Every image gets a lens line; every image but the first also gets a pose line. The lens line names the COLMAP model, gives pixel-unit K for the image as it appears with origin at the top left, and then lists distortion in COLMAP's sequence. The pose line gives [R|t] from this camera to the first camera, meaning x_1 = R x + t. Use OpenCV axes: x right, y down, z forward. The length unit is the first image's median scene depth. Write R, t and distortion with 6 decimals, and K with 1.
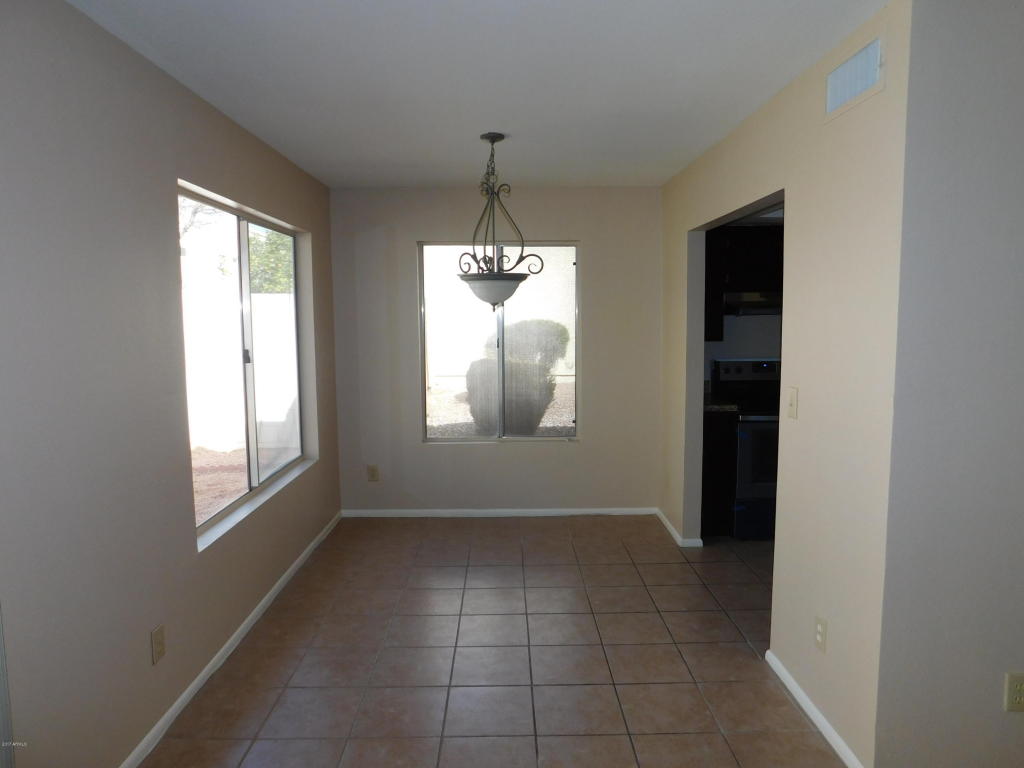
lens RADIAL K [[667.7, 0, 512.0], [0, 667.7, 384.0], [0, 0, 1]] dist [-0.008292, 0.004044]
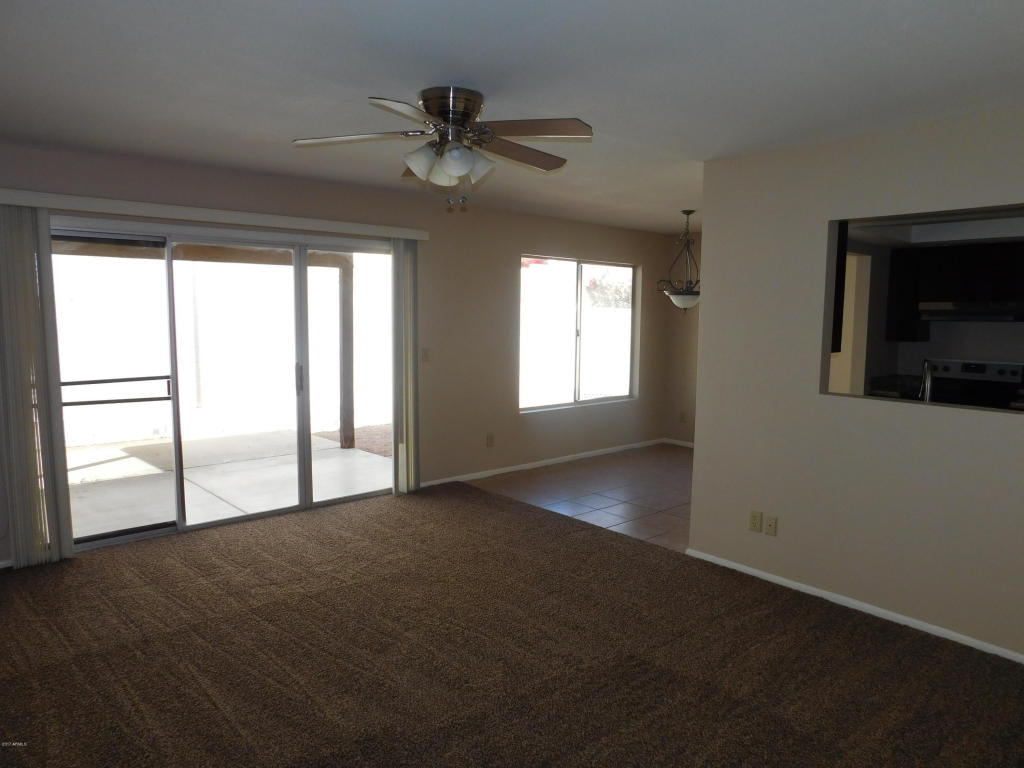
lens RADIAL K [[667.7, 0, 512.0], [0, 667.7, 384.0], [0, 0, 1]] dist [-0.008292, 0.004044]
pose [[0.665435, 0.097190, -0.740101, 0.769727], [-0.102140, 0.994017, 0.038698, 0.041996], [0.739434, 0.049843, 0.671381, -0.371865]]
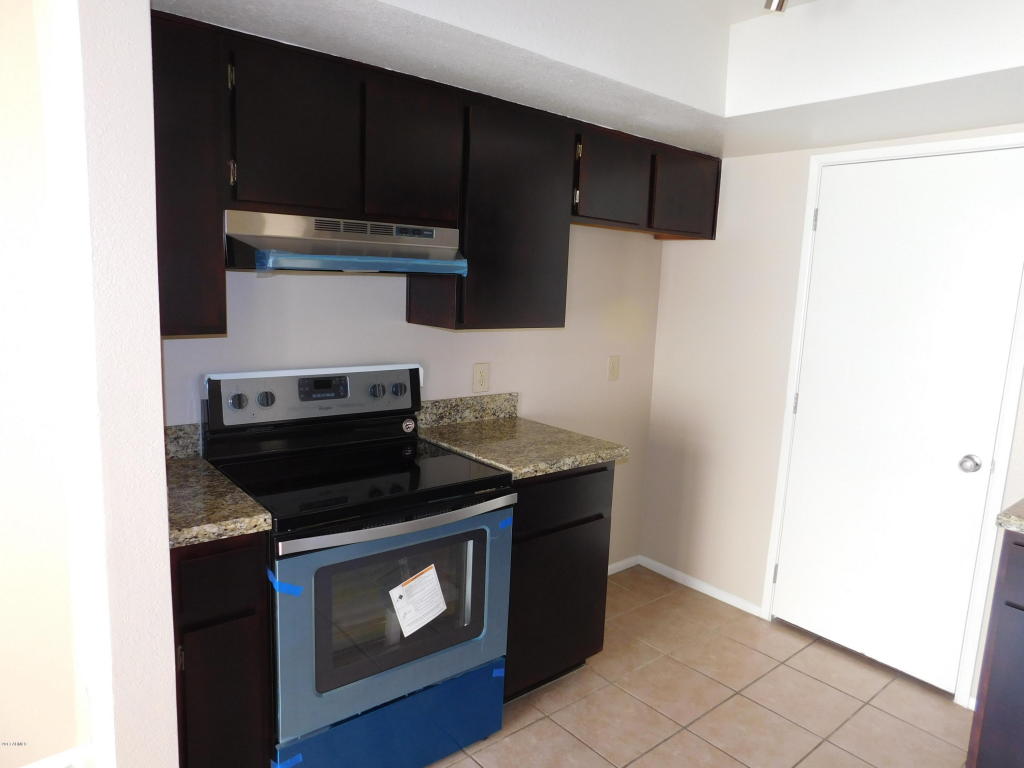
lens RADIAL K [[667.7, 0, 512.0], [0, 667.7, 384.0], [0, 0, 1]] dist [-0.008292, 0.004044]
pose [[0.772620, -0.058789, 0.632141, 0.208776], [0.028019, 0.997891, 0.058558, -0.056992], [-0.634250, -0.027531, 0.772638, 0.621293]]
